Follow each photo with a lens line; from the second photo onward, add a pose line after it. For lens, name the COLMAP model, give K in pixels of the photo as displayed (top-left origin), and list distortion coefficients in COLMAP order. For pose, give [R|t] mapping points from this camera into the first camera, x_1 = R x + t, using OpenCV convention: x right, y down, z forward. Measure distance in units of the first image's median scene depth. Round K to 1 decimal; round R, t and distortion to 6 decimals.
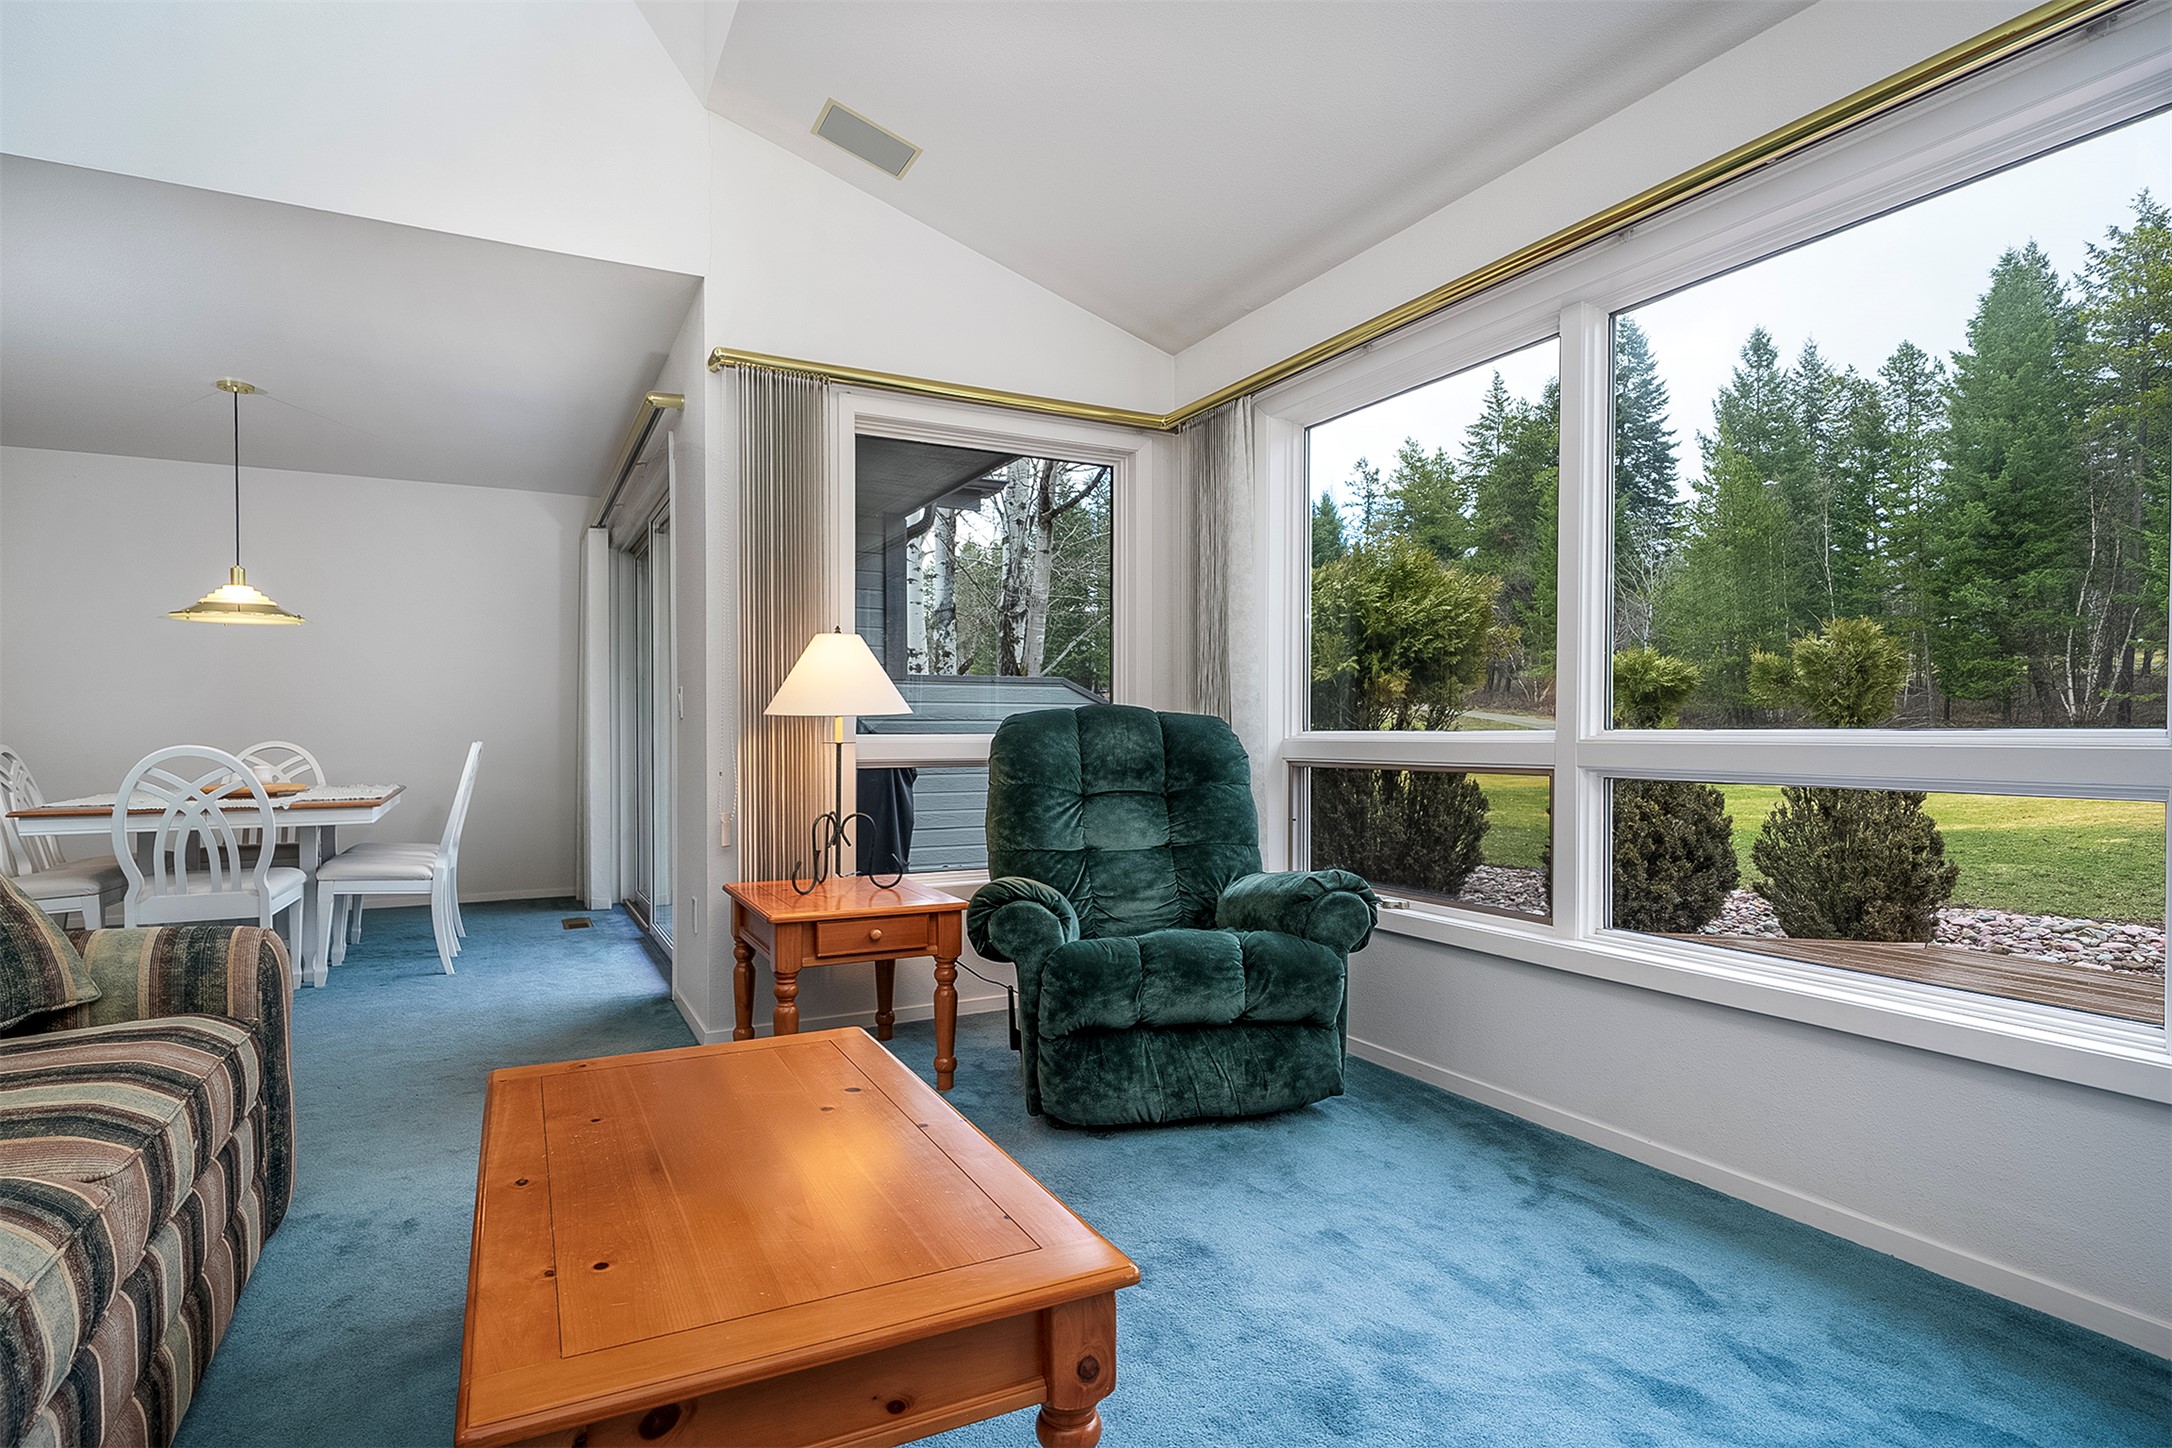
lens RADIAL K [[1111.5, 0, 1086.0], [0, 1111.5, 724.0], [0, 0, 1]] dist [-0.001519, -0.000416]
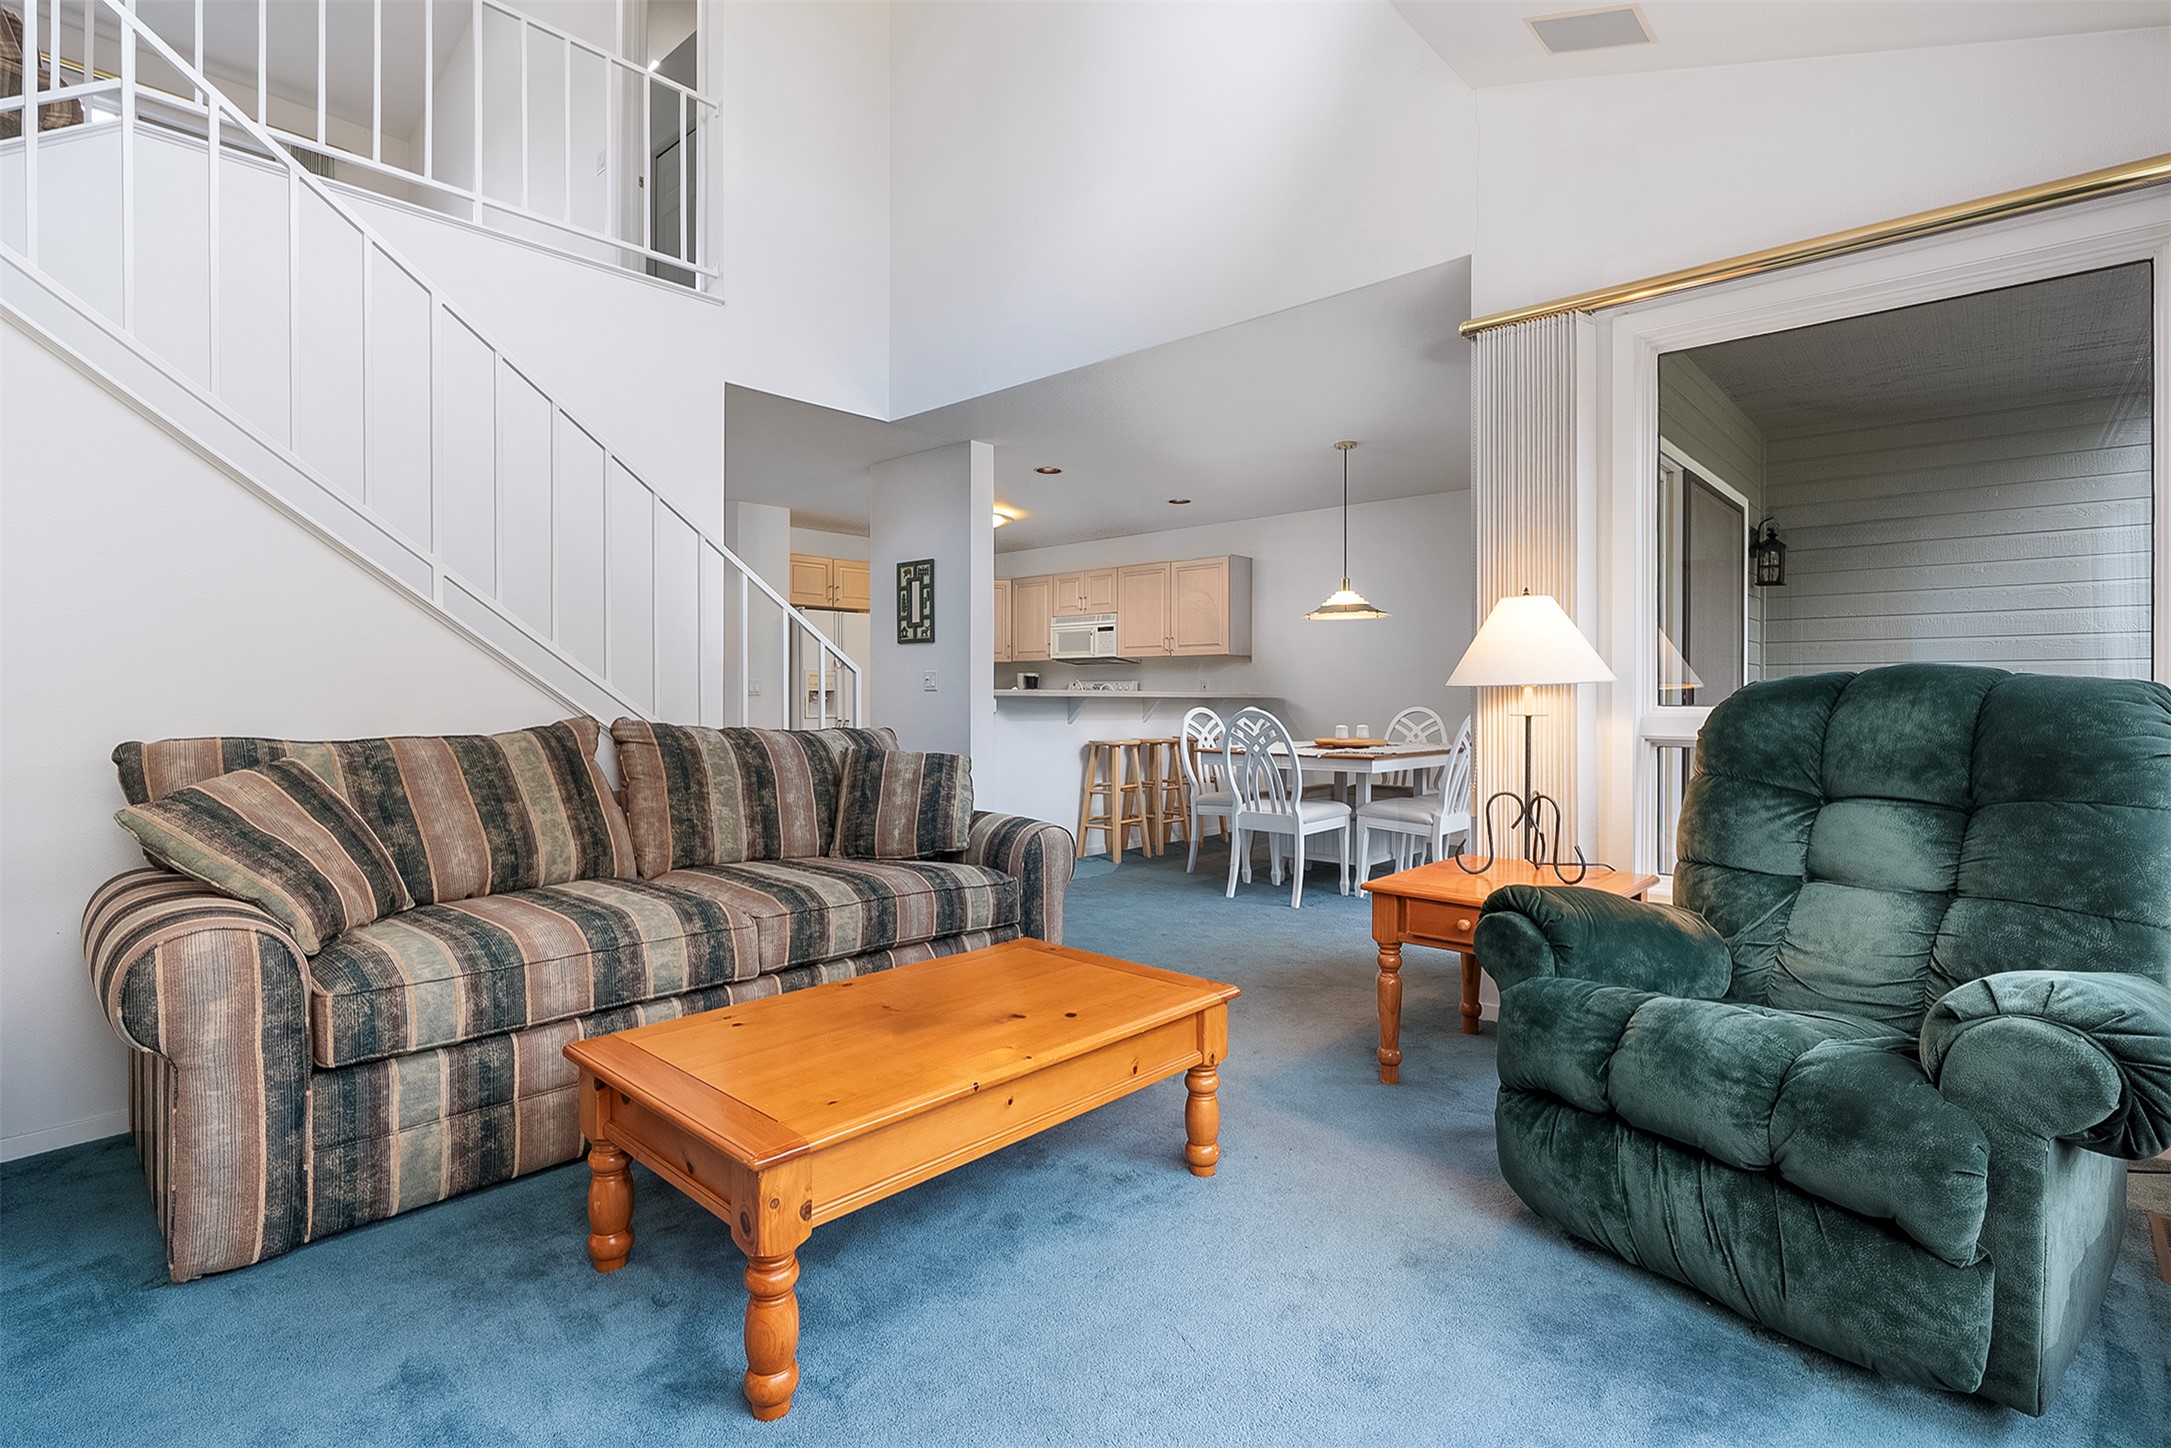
lens RADIAL K [[1050.9, 0, 1086.0], [0, 1050.9, 692.9], [0, 0, 1]] dist [-0.001563, -0.000181]
pose [[0.338841, -0.000782, -0.940843, 0.450878], [0.005043, 0.999987, 0.000985, -0.004023], [0.940830, -0.005078, 0.338840, 0.351712]]
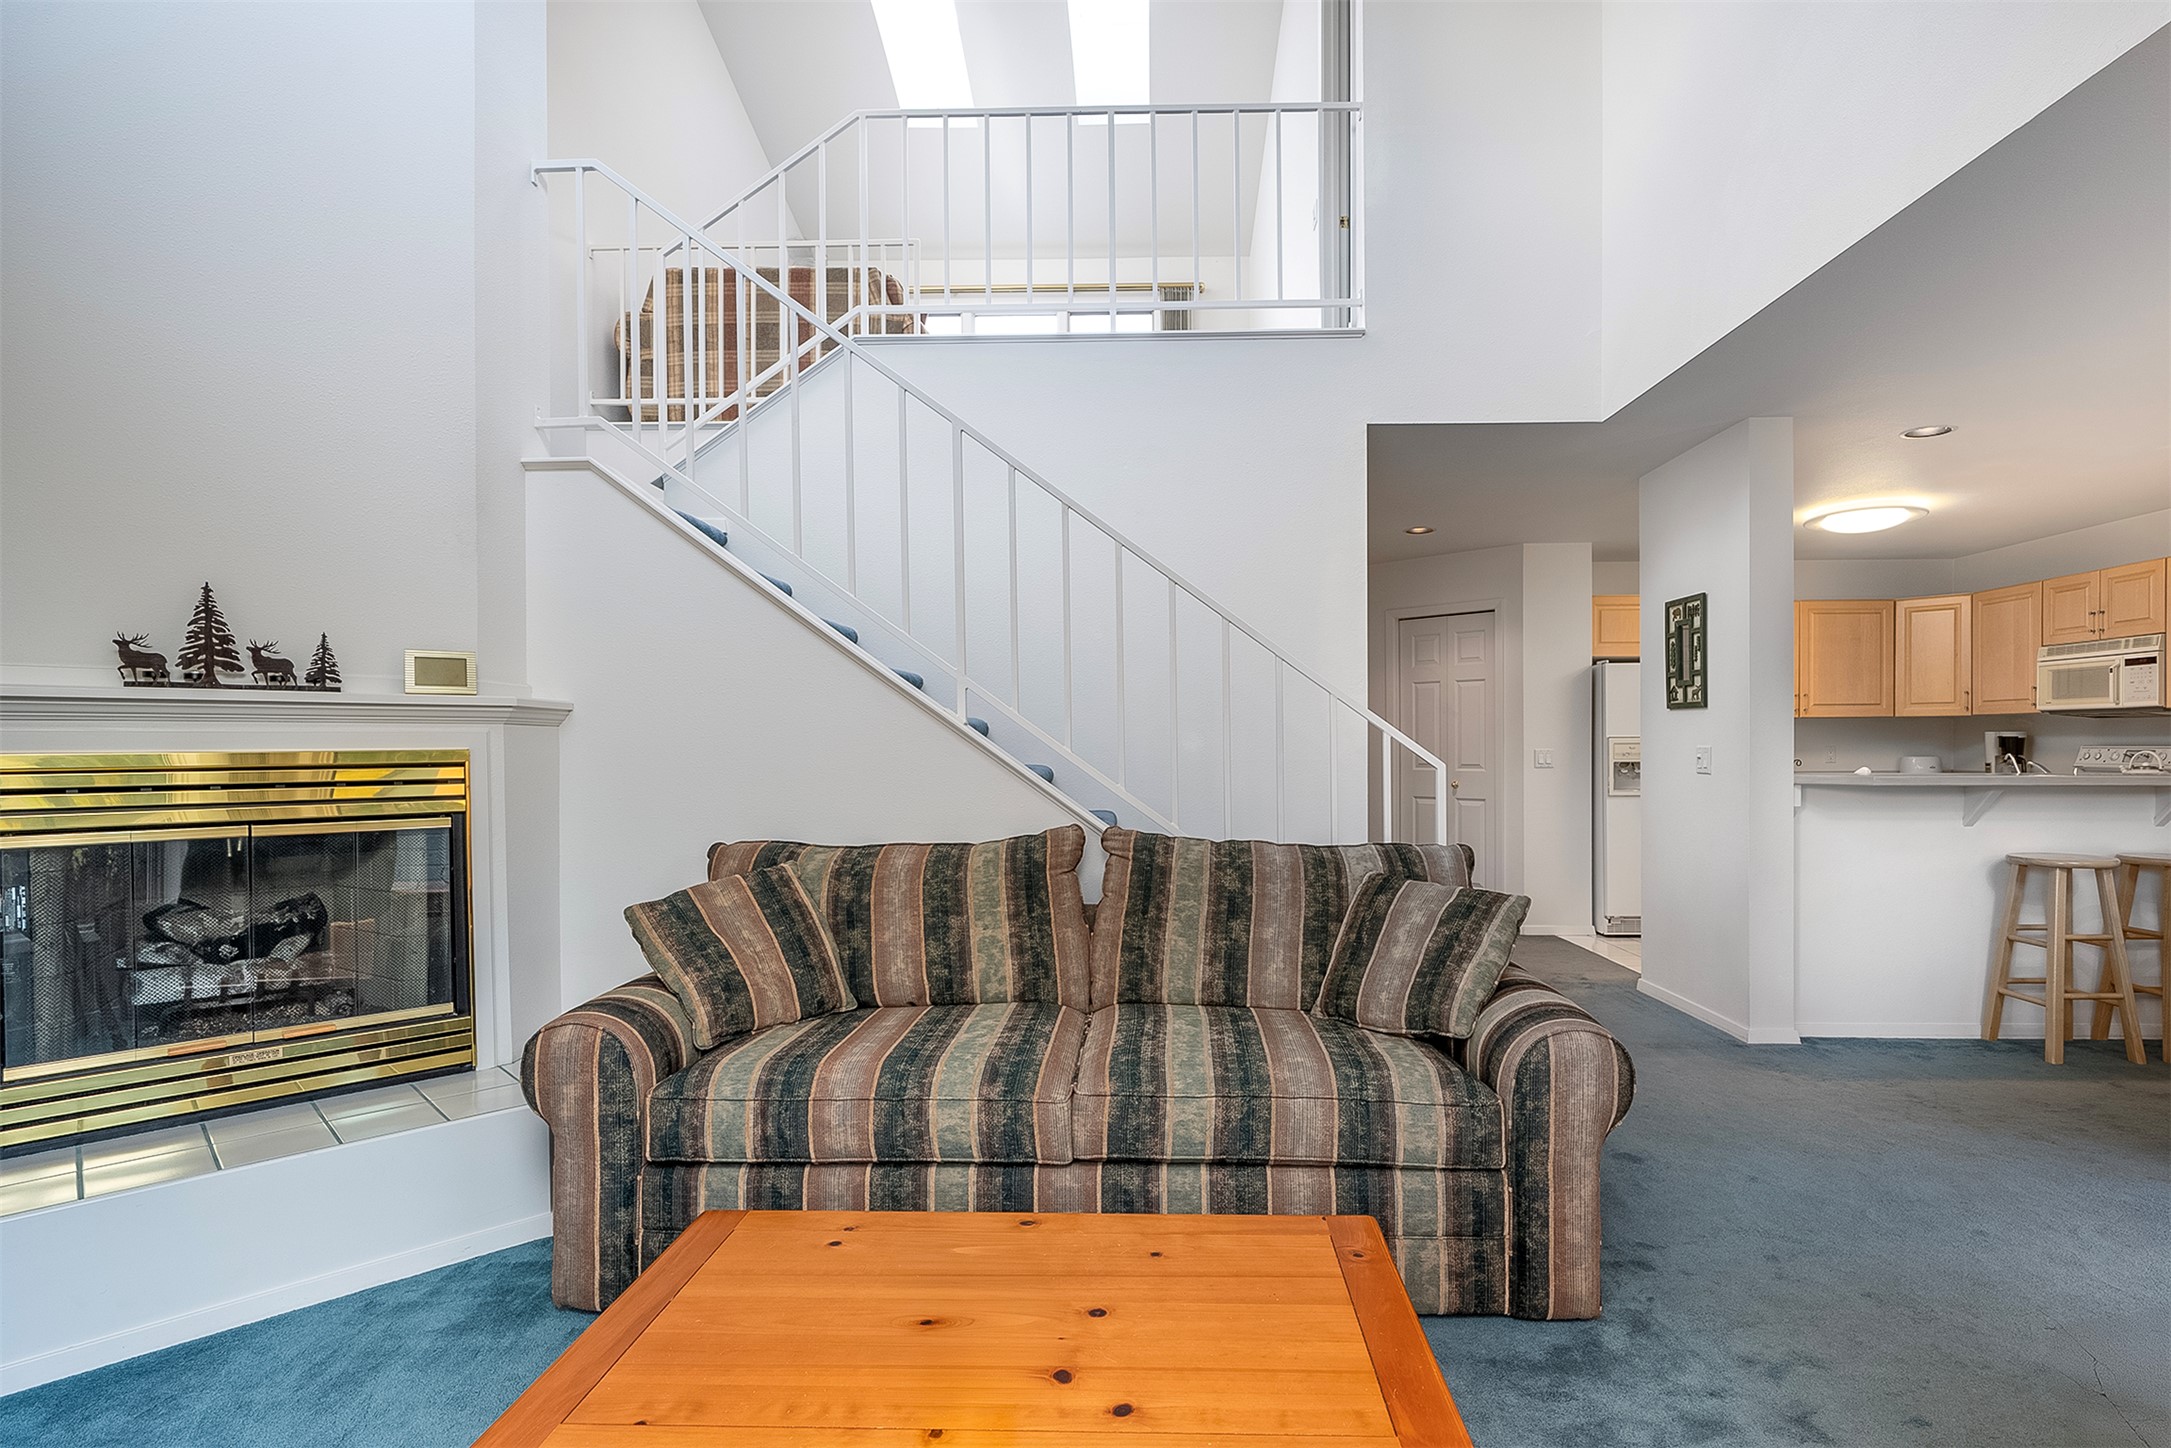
lens RADIAL K [[1080.2, 0, 1090.6], [0, 1080.2, 759.4], [0, 0, 1]] dist [0.003230, 0.000380]
pose [[-0.490147, 0.015553, -0.871501, 0.220090], [0.013360, 0.999857, 0.010329, -0.050195], [0.871538, -0.006580, -0.490284, 0.713742]]
